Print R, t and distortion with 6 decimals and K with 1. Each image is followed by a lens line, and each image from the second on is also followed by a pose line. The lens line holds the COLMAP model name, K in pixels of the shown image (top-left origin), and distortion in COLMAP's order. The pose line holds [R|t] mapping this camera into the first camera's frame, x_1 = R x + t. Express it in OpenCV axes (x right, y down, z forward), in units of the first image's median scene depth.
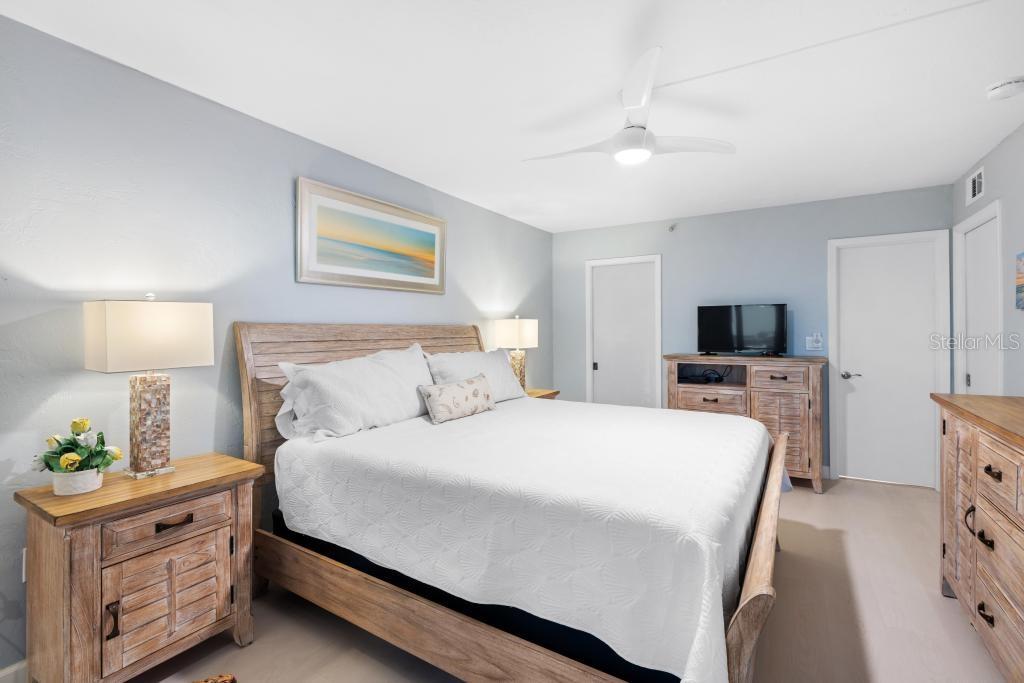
lens RADIAL K [[460.0, 0, 514.5], [0, 460.0, 336.0], [0, 0, 1]] dist [-0.005302, -0.000195]
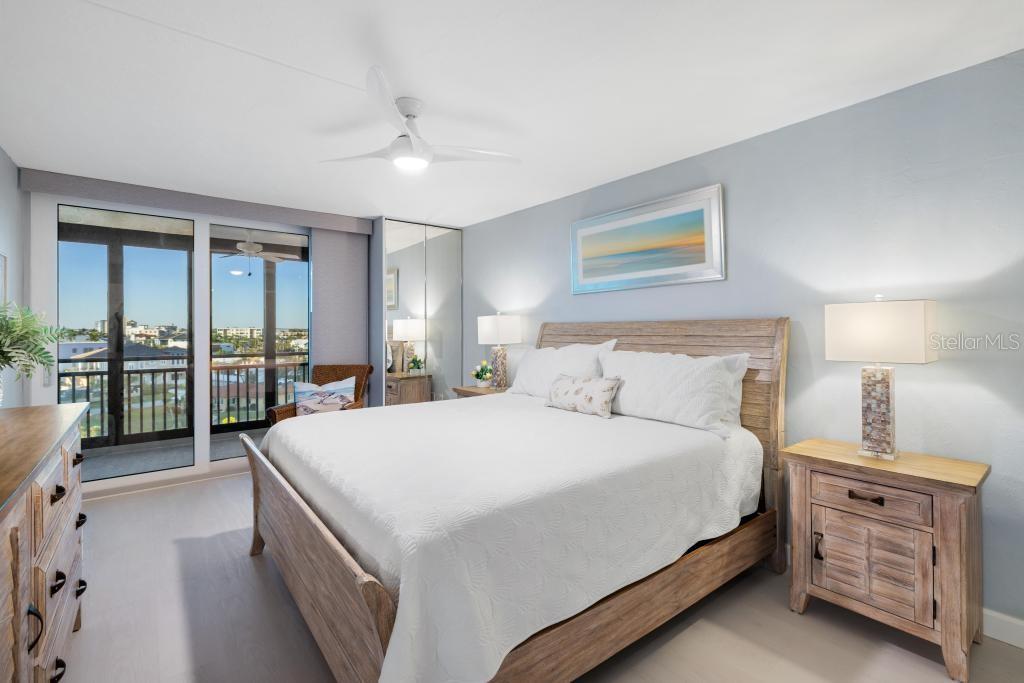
lens RADIAL K [[460.0, 0, 514.0], [0, 460.0, 331.5], [0, 0, 1]] dist [-0.005302, -0.000195]
pose [[-0.340406, 0.010999, -0.940214, 0.817319], [-0.002521, 0.999917, 0.012610, -0.014943], [0.940275, 0.006663, -0.340351, 1.106982]]
